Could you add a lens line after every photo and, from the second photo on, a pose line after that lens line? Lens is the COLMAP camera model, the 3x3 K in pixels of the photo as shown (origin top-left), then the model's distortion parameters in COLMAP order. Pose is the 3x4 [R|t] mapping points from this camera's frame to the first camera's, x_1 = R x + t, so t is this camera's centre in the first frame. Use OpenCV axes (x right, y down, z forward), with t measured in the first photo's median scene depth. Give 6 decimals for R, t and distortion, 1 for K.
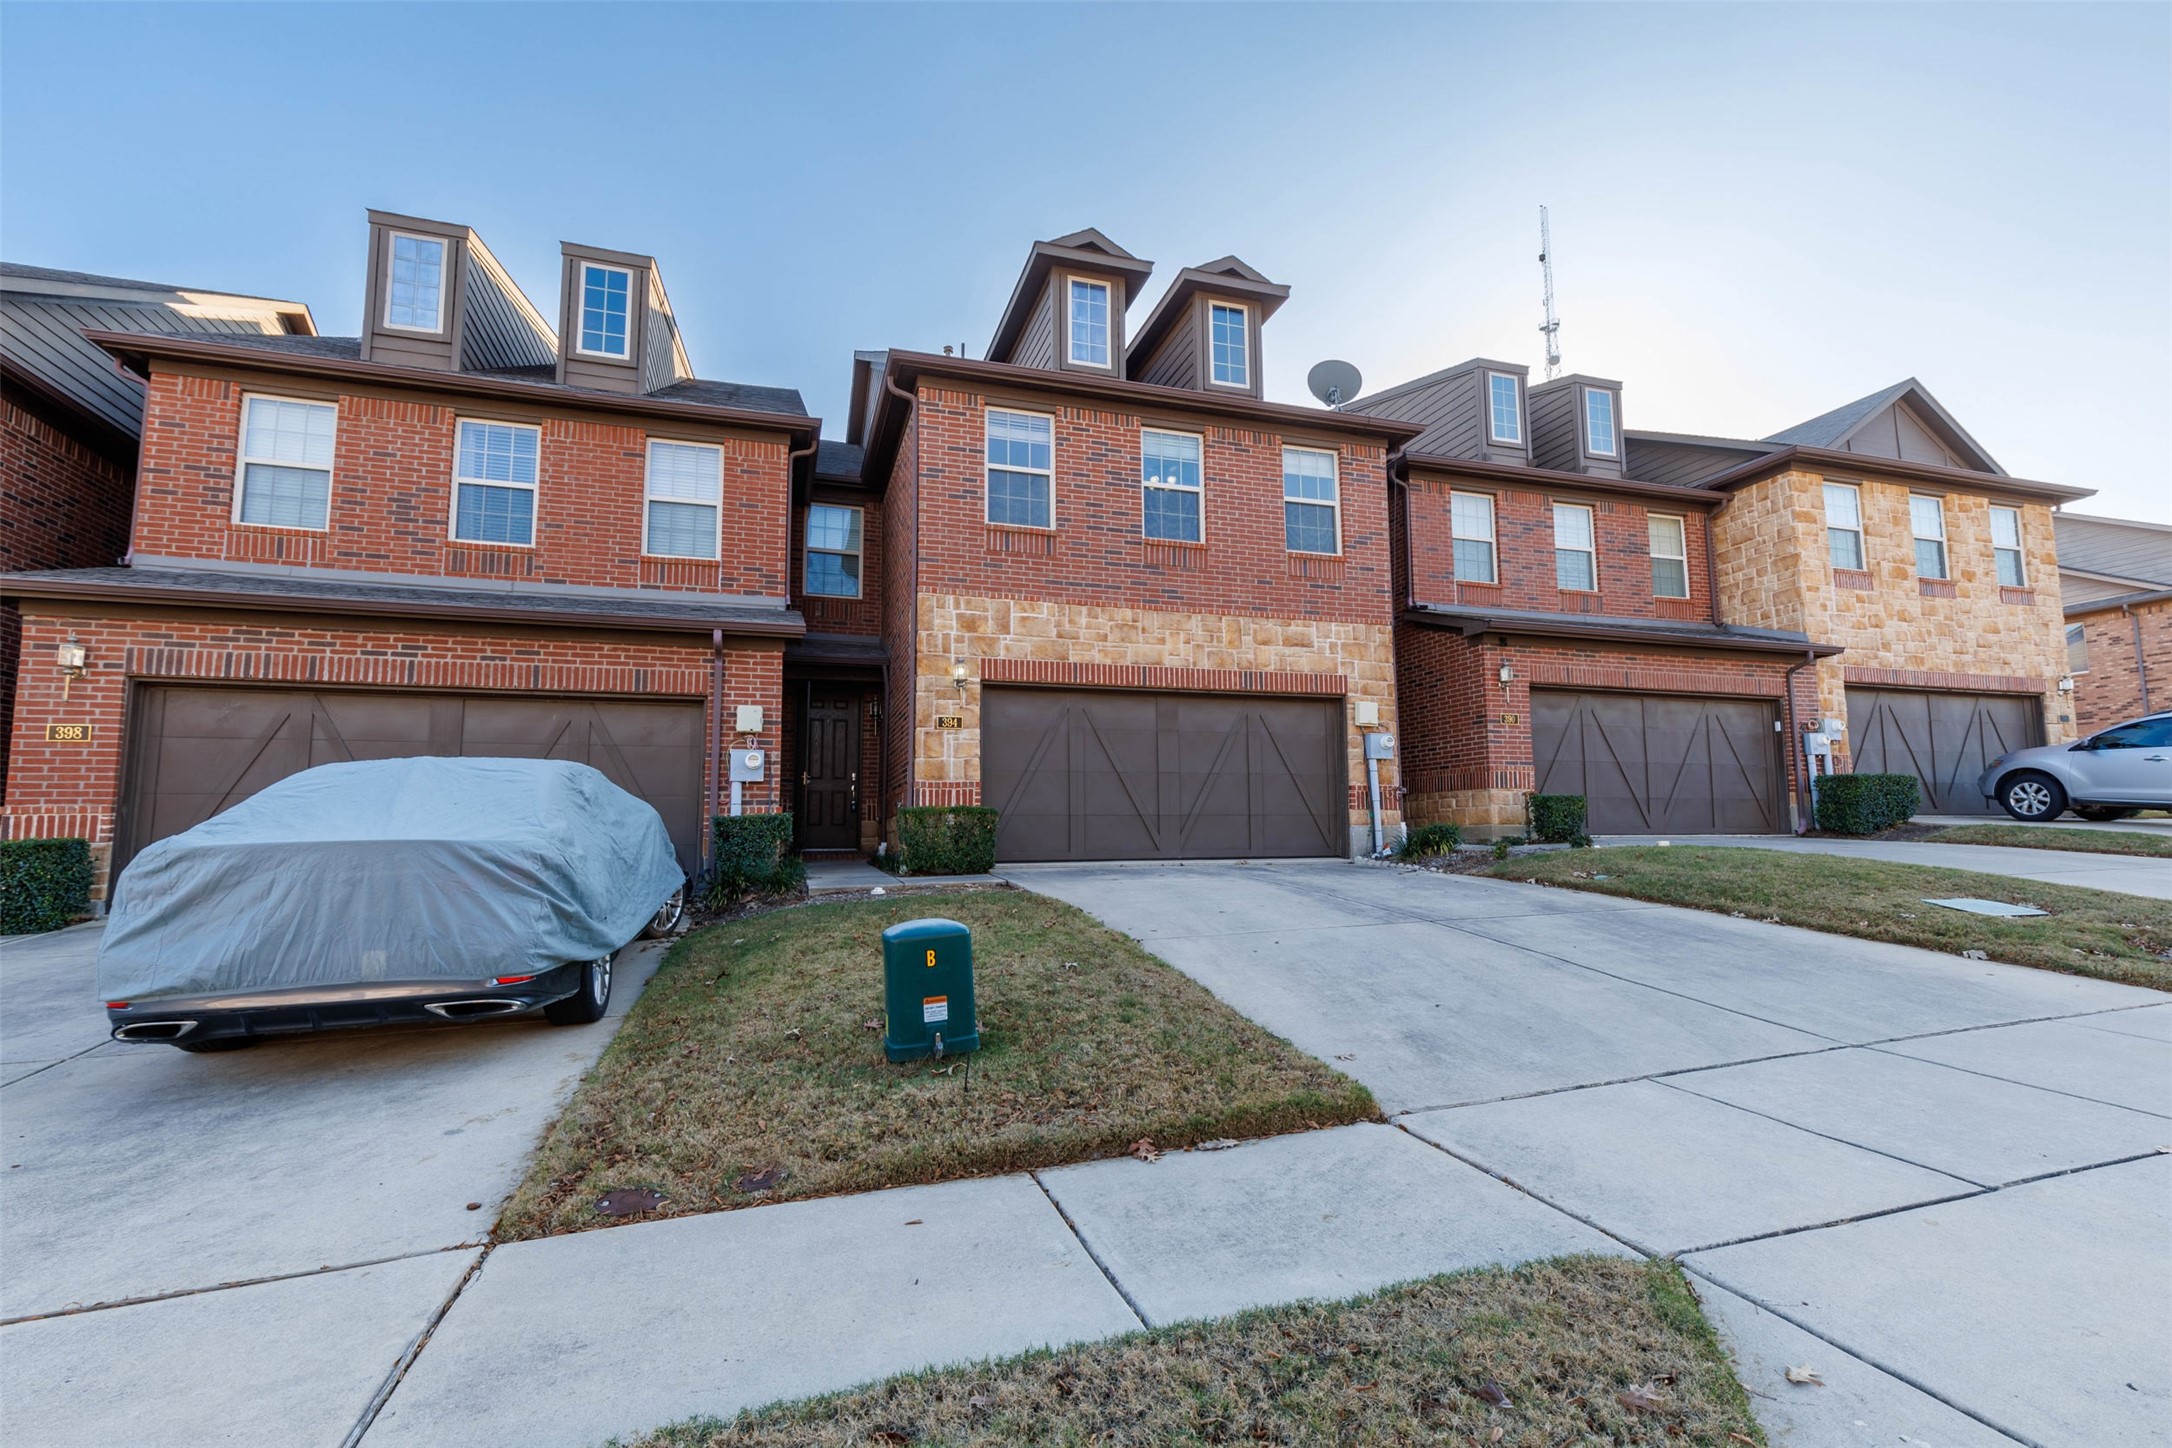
lens RADIAL K [[982.3, 0, 1089.4], [0, 982.3, 730.4], [0, 0, 1]] dist [0.008756, 0.000070]
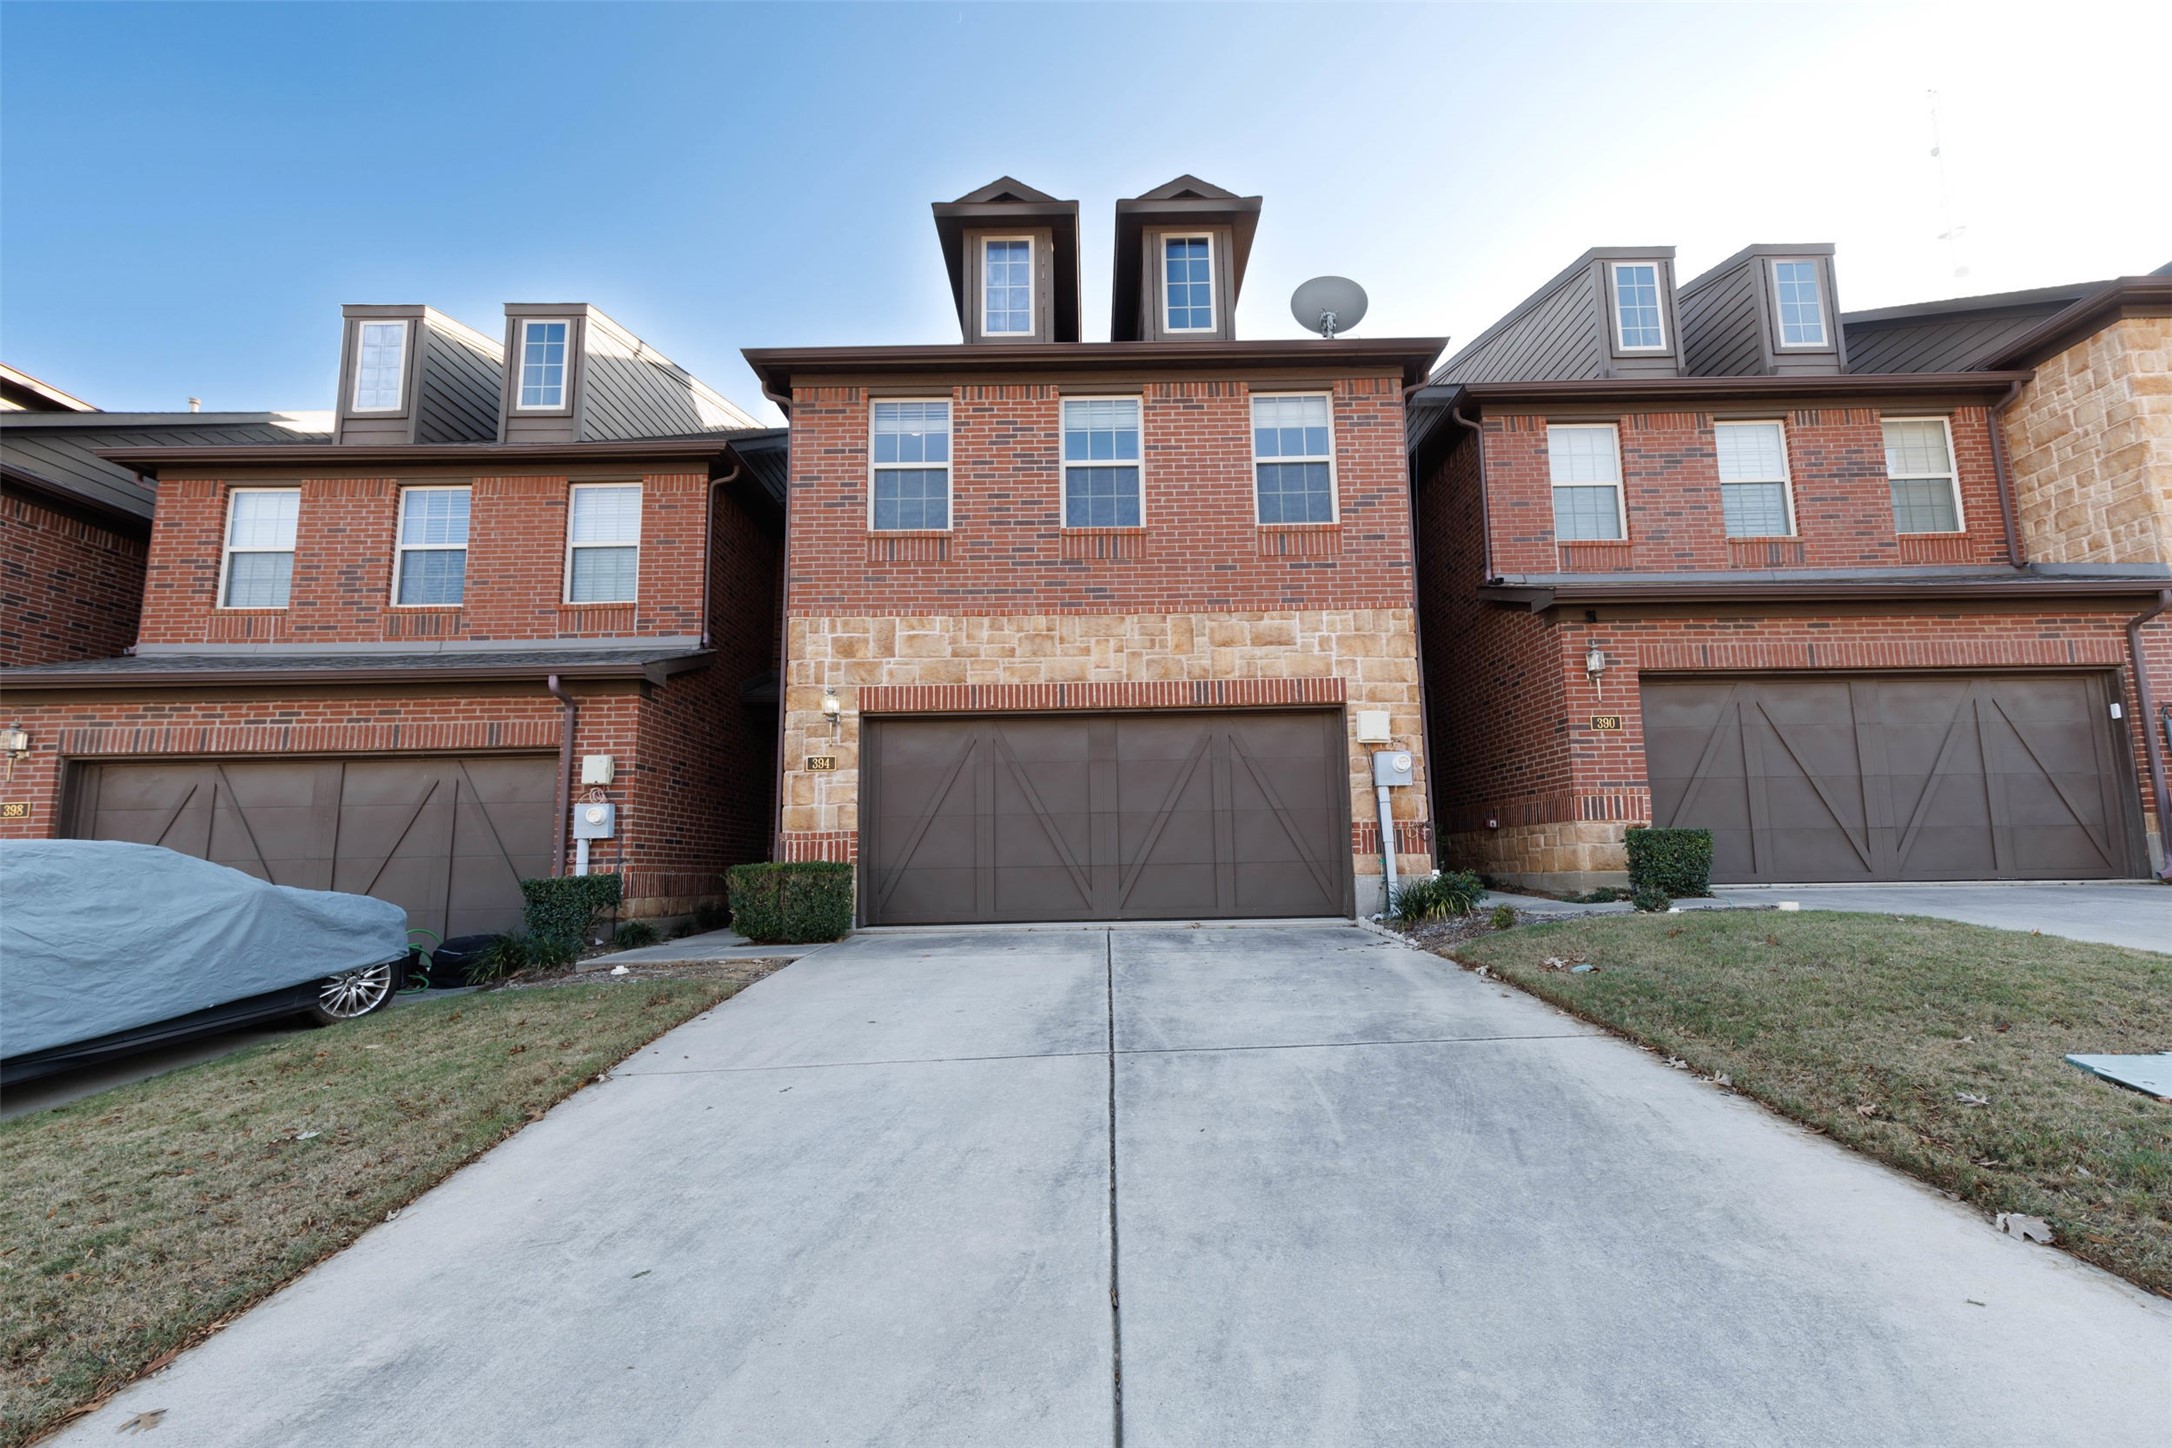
lens RADIAL K [[984.3, 0, 1091.1], [0, 984.3, 730.2], [0, 0, 1]] dist [0.006198, 0.000190]
pose [[0.952286, -0.051696, -0.300796, 0.312478], [0.043355, 0.998469, -0.034342, 0.002401], [0.302111, 0.019662, 0.953070, 0.219638]]
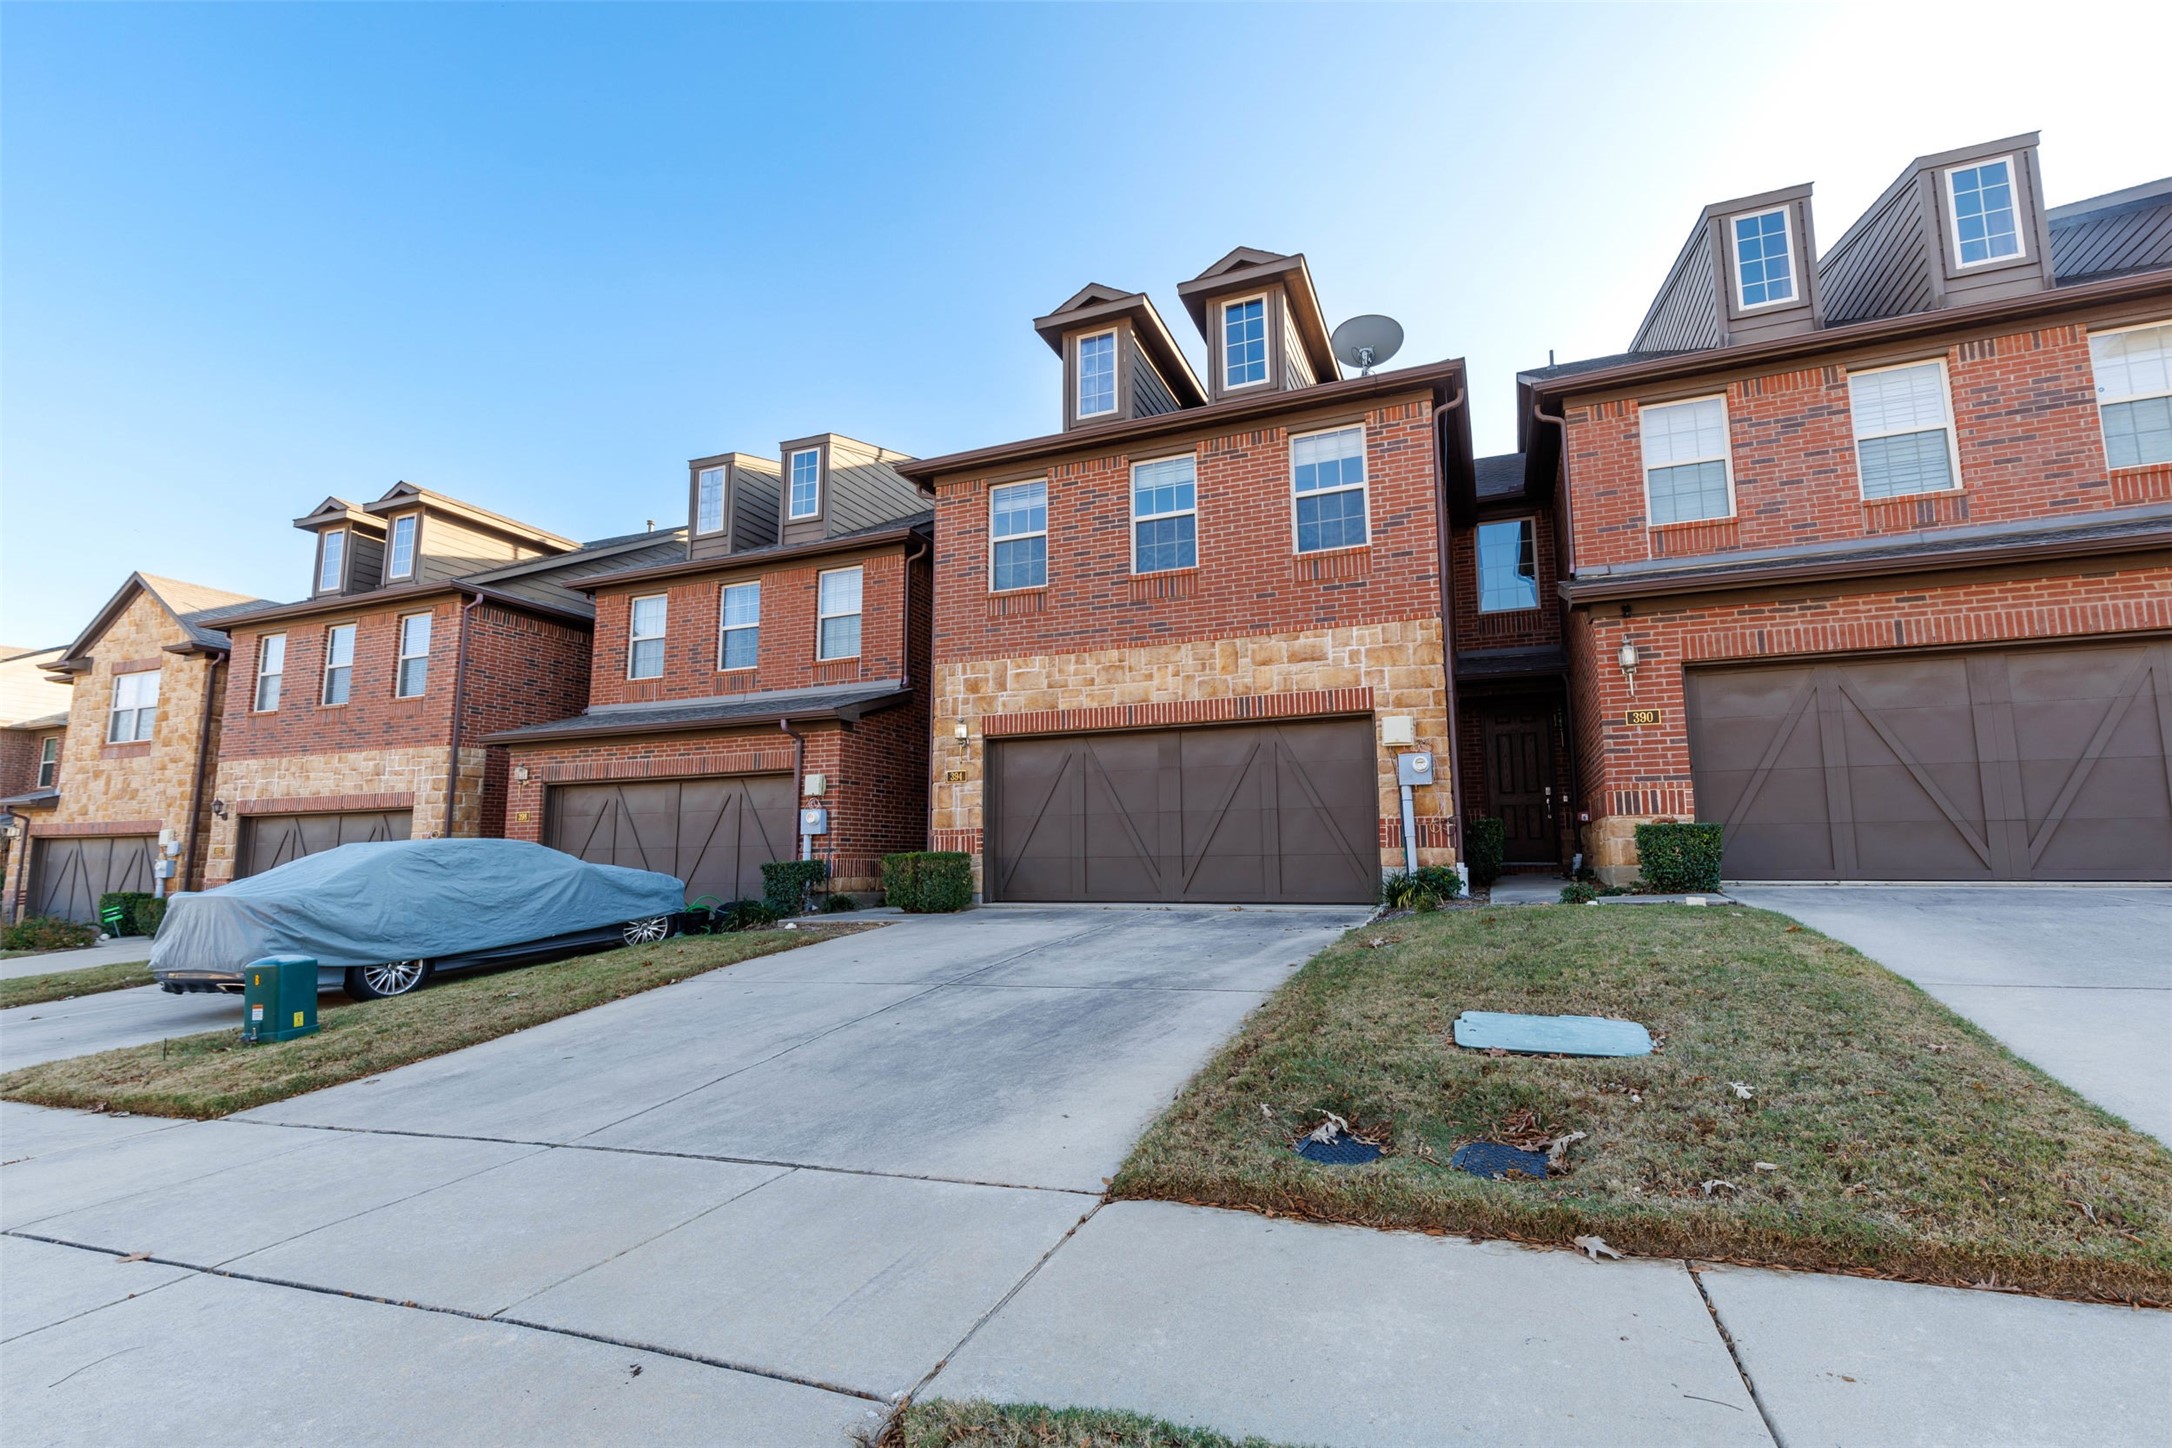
lens RADIAL K [[974.8, 0, 1093.0], [0, 974.8, 731.9], [0, 0, 1]] dist [0.003107, -0.000980]
pose [[0.765975, -0.083582, -0.637414, 0.626499], [0.073351, 0.996400, -0.042509, -0.000041], [0.638672, -0.014194, 0.769348, 0.215537]]
